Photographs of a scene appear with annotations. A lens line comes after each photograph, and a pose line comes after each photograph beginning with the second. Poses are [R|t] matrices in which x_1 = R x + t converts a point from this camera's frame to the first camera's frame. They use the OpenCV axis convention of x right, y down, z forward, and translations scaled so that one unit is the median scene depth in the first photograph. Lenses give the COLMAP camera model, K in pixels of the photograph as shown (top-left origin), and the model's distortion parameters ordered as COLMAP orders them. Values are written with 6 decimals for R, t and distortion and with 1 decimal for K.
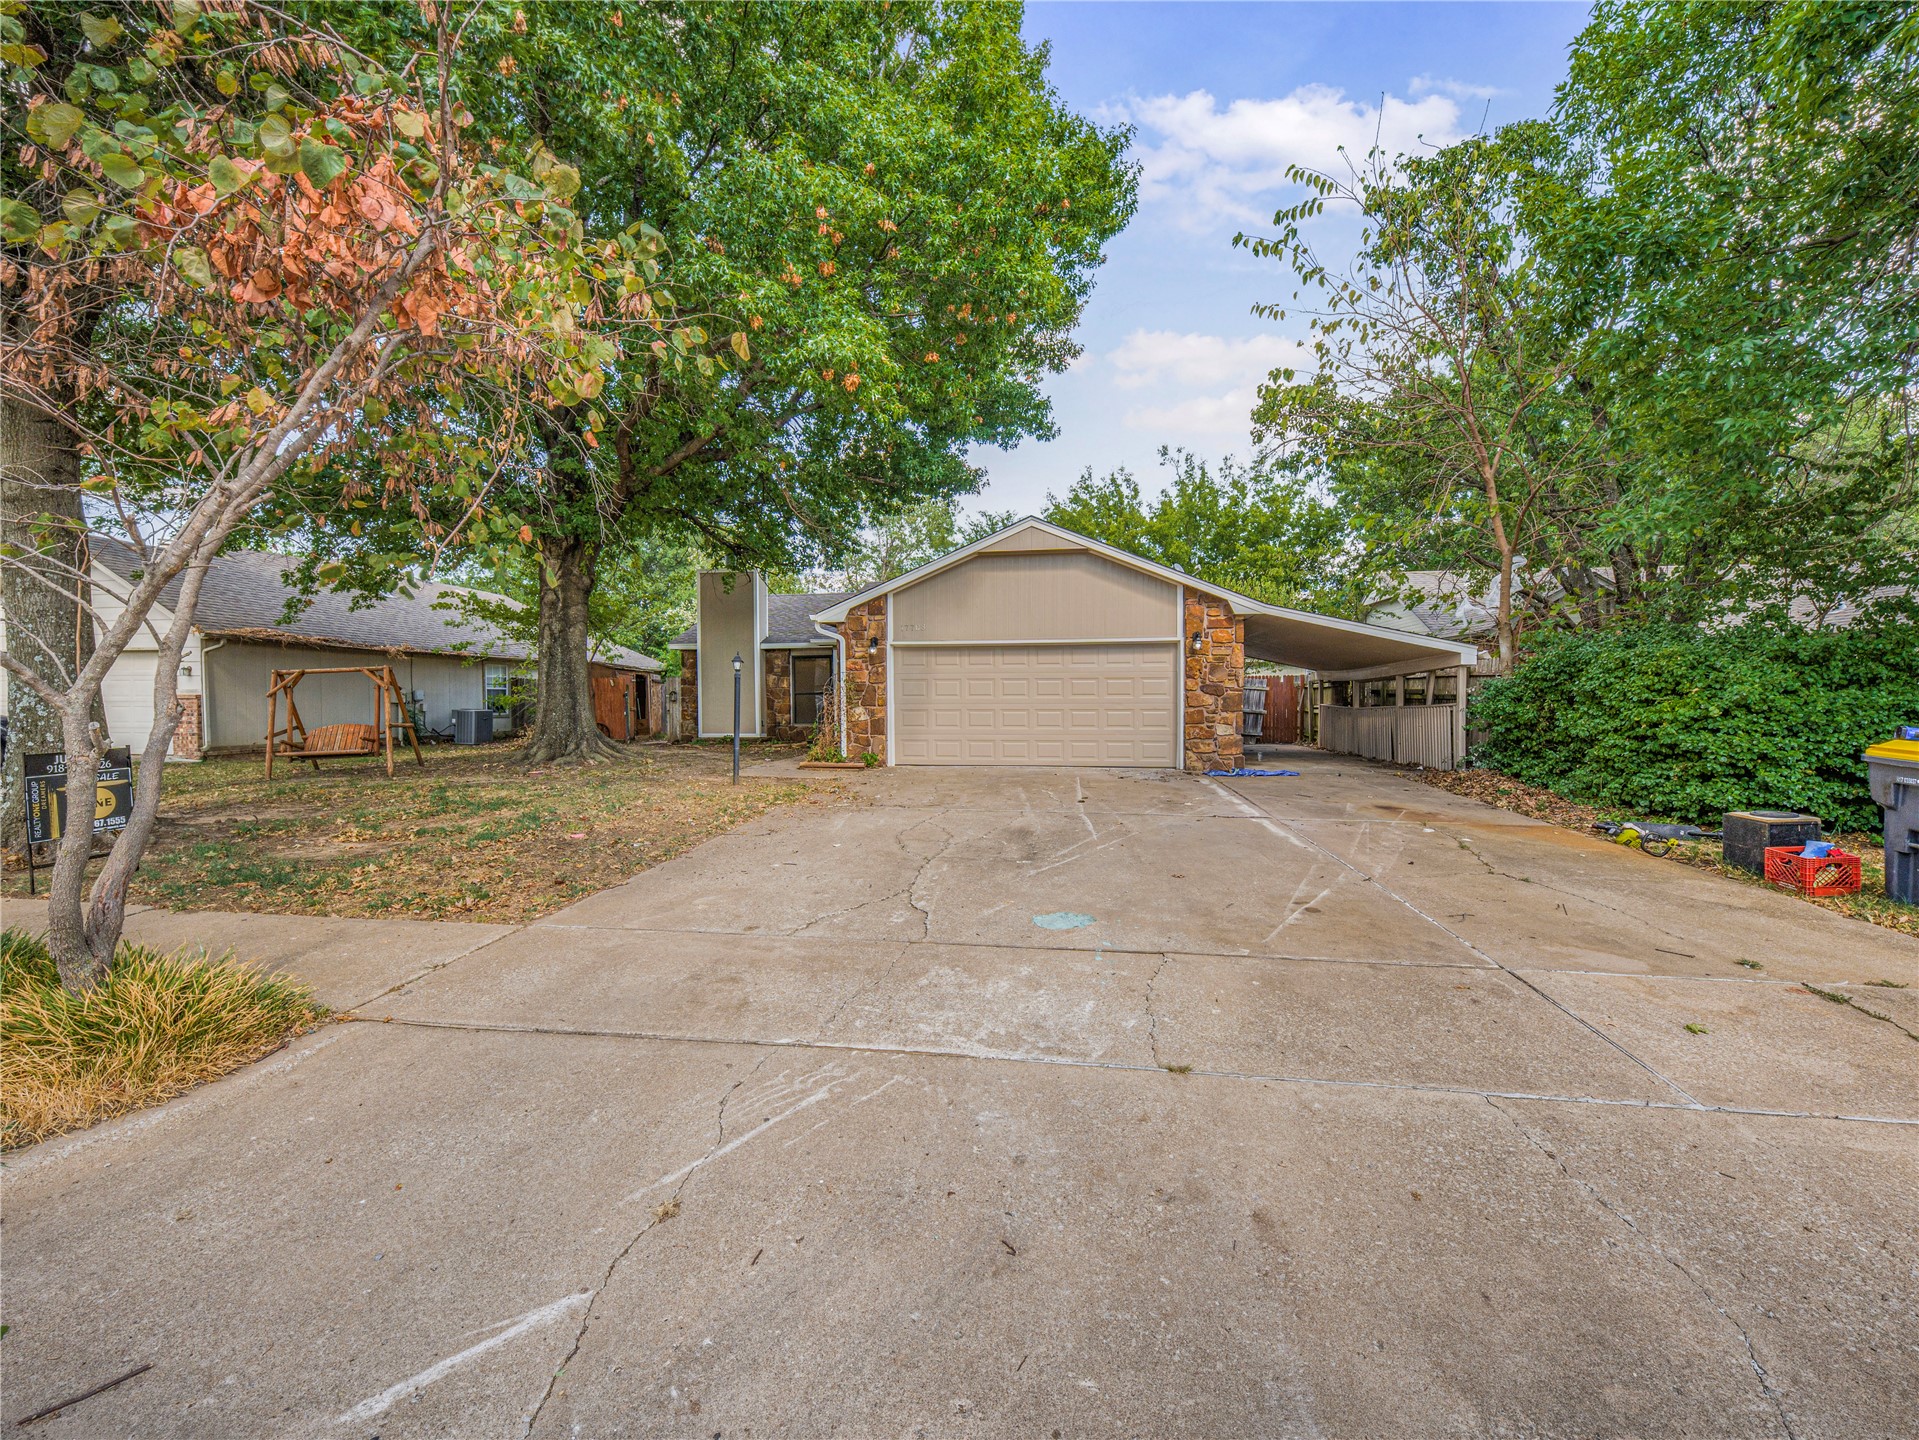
lens RADIAL K [[804.5, 0, 959.5], [0, 804.5, 720.0], [0, 0, 1]] dist [0.012765, -0.000055]
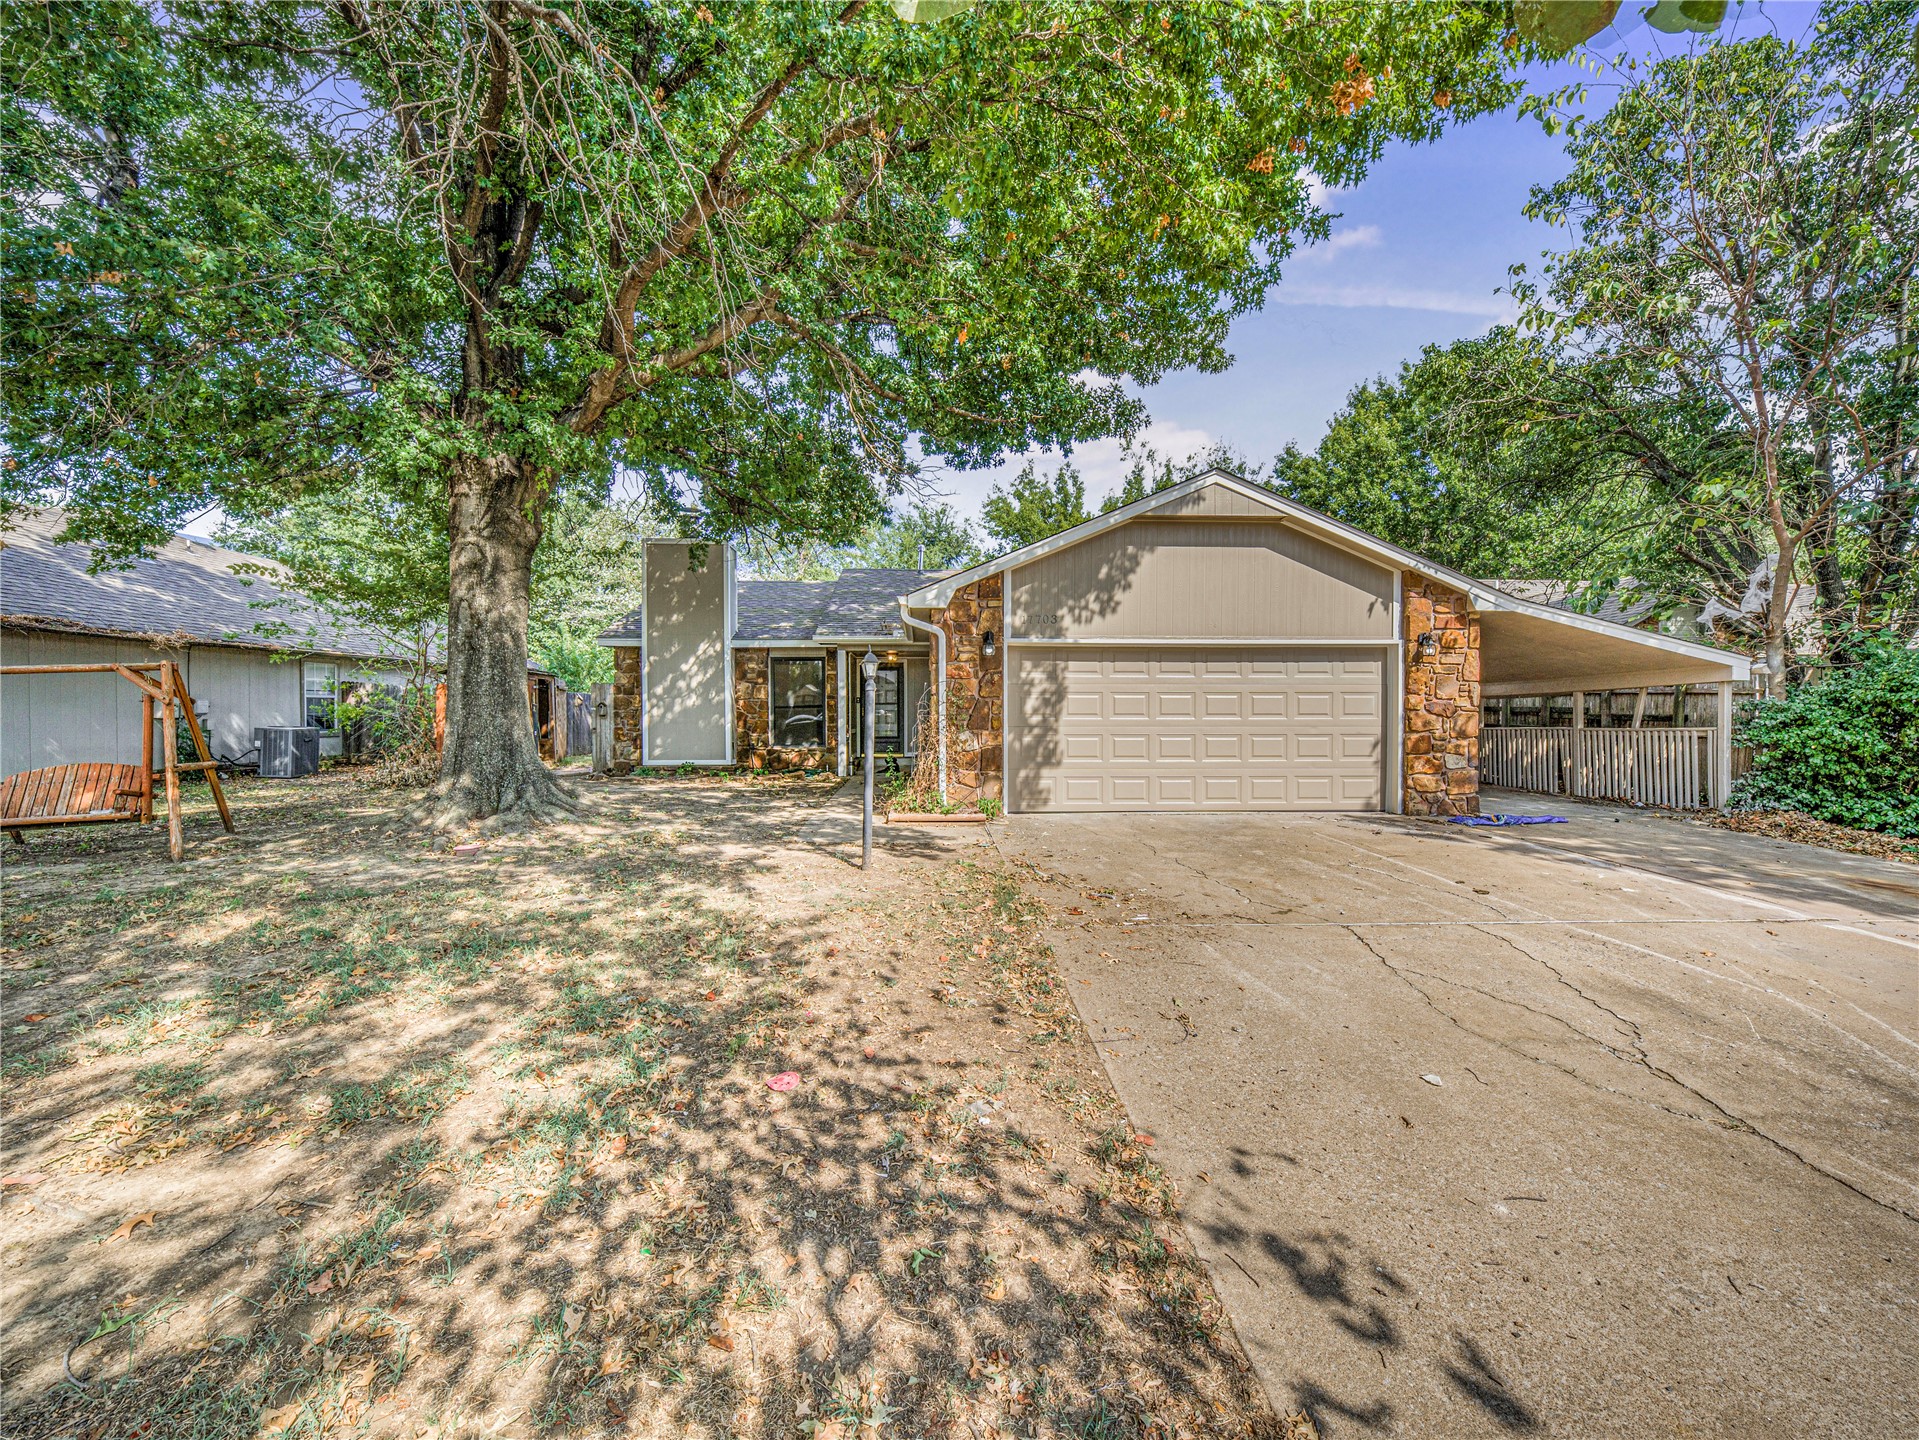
lens RADIAL K [[788.8, 0, 963.2], [0, 788.8, 701.4], [0, 0, 1]] dist [0.007655, -0.000268]
pose [[0.979515, 0.005581, 0.201295, -0.263762], [0.000518, 0.999543, -0.030234, -0.021240], [-0.201371, 0.029719, 0.979064, 0.329359]]
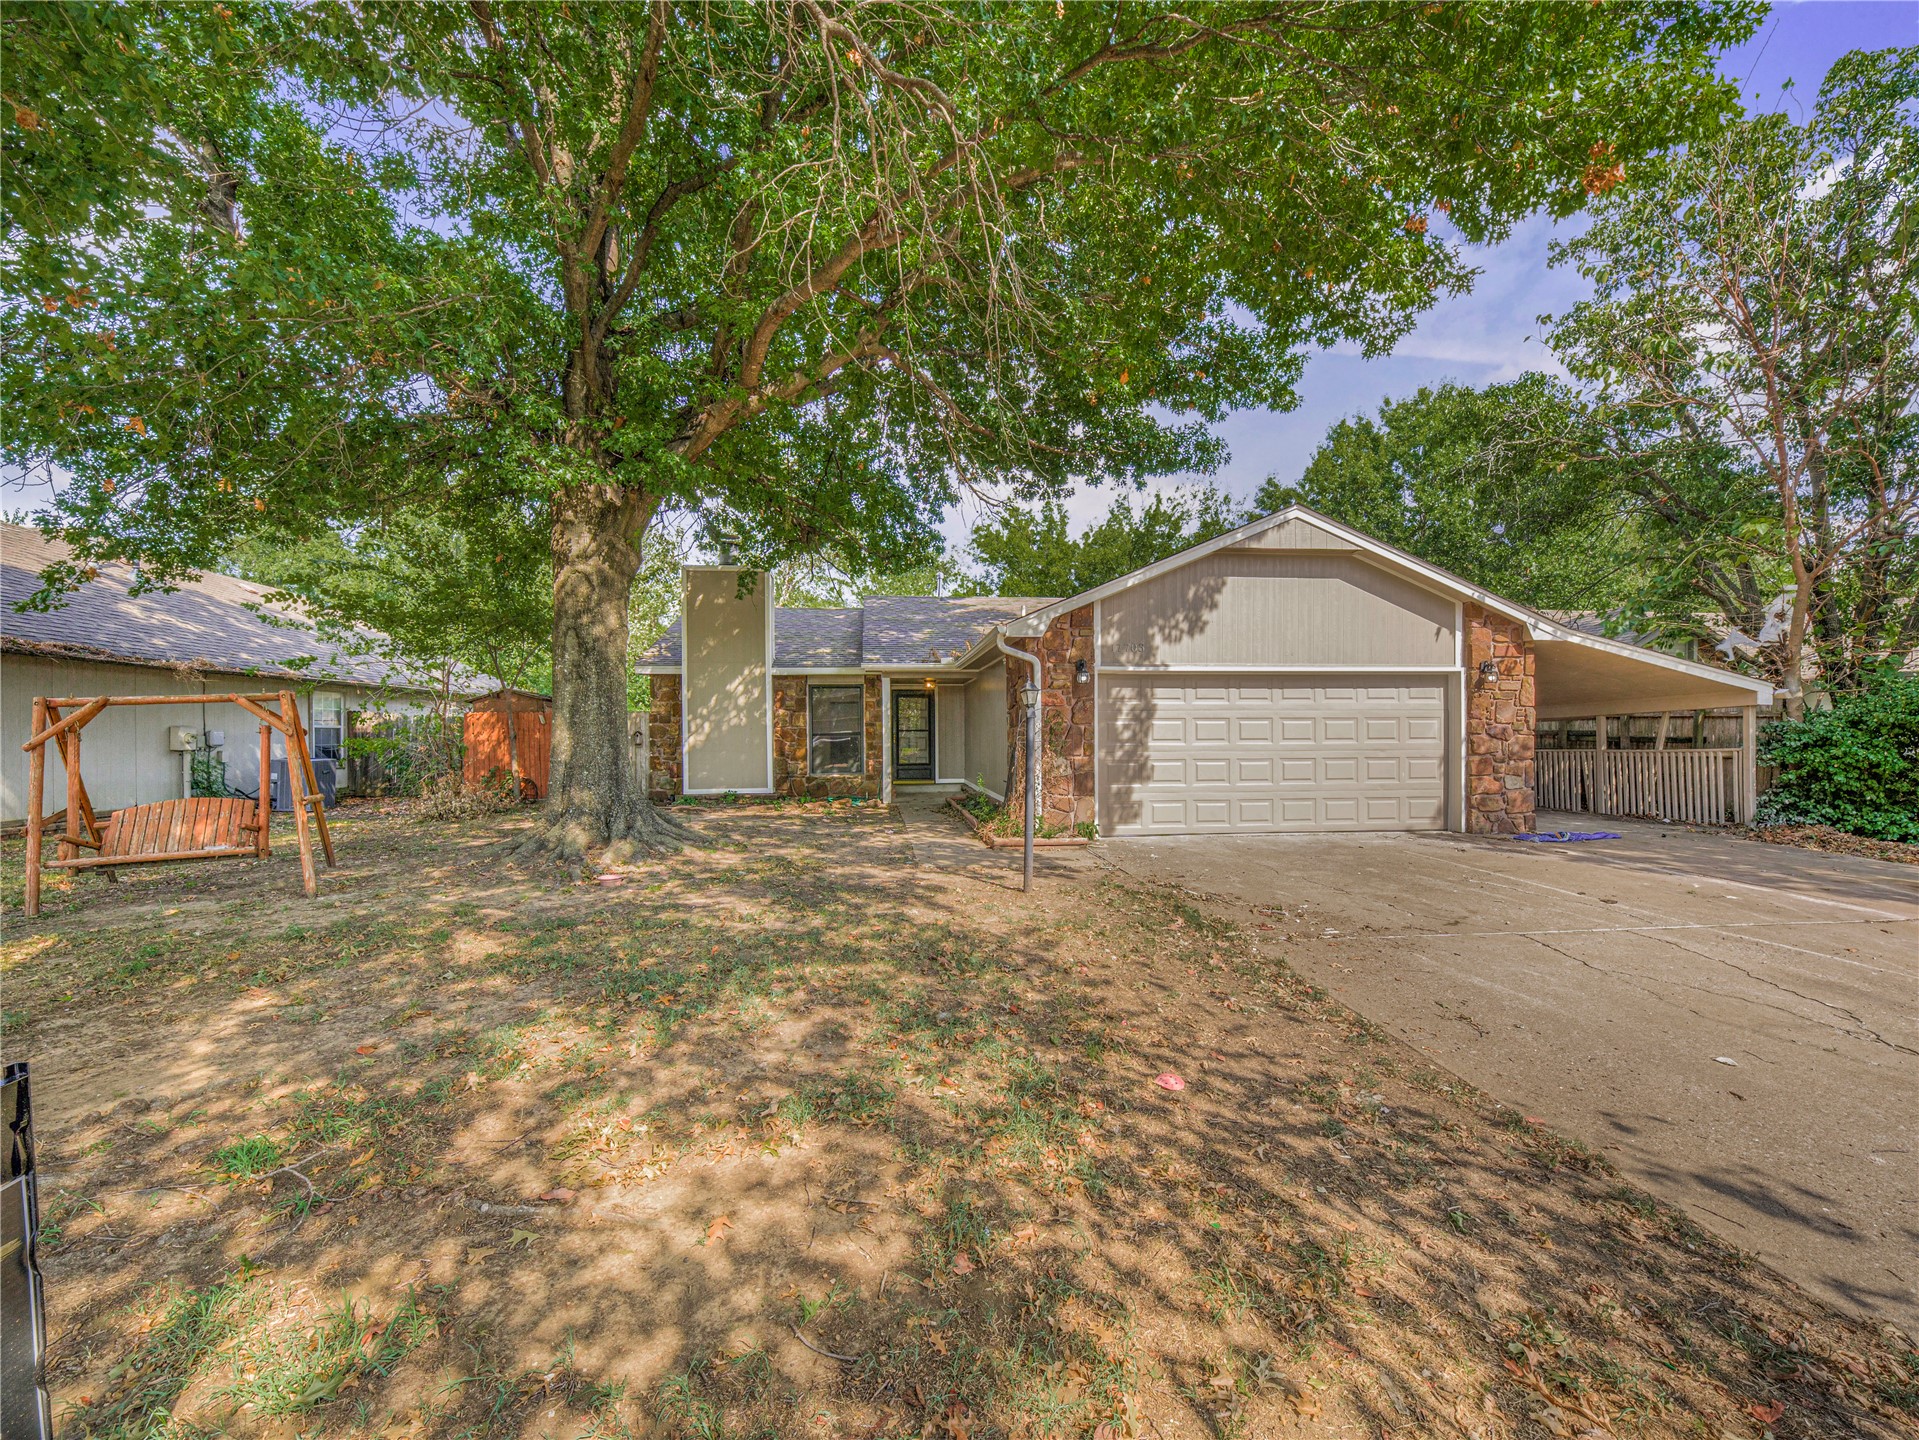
lens RADIAL K [[804.5, 0, 959.5], [0, 804.5, 720.0], [0, 0, 1]] dist [0.012765, -0.000055]
pose [[0.963813, 0.003017, 0.266562, -0.400415], [0.008079, 0.999146, -0.040518, -0.020555], [-0.266457, 0.041205, 0.962966, 0.333049]]
